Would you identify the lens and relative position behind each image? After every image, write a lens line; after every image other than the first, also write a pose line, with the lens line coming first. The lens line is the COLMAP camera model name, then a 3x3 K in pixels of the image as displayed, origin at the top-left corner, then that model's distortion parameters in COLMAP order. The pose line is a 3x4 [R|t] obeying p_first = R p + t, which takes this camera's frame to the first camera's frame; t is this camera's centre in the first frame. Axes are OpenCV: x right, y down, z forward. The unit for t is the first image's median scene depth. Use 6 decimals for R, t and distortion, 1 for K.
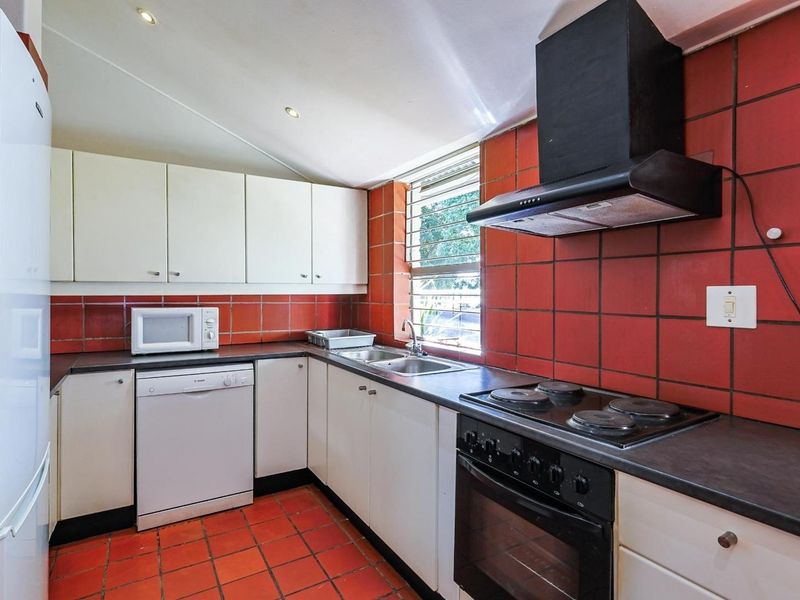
lens RADIAL K [[426.7, 0, 399.2], [0, 426.7, 295.2], [0, 0, 1]] dist [-0.008236, -0.003328]
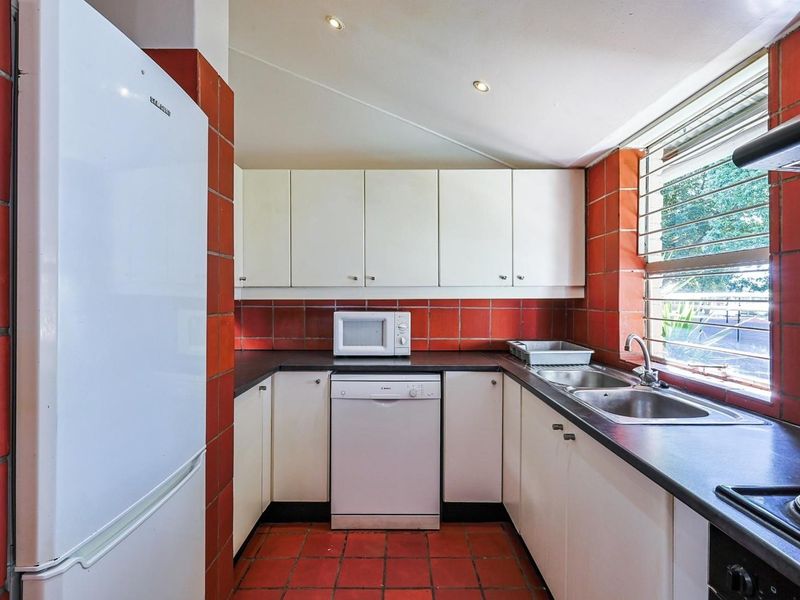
lens RADIAL K [[414.3, 0, 399.8], [0, 414.3, 298.0], [0, 0, 1]] dist [-0.005905, 0.002247]
pose [[0.854247, 0.000782, -0.519867, 0.042816], [-0.001732, 0.999998, -0.001342, -0.002092], [0.519865, 0.002047, 0.854246, 0.209505]]
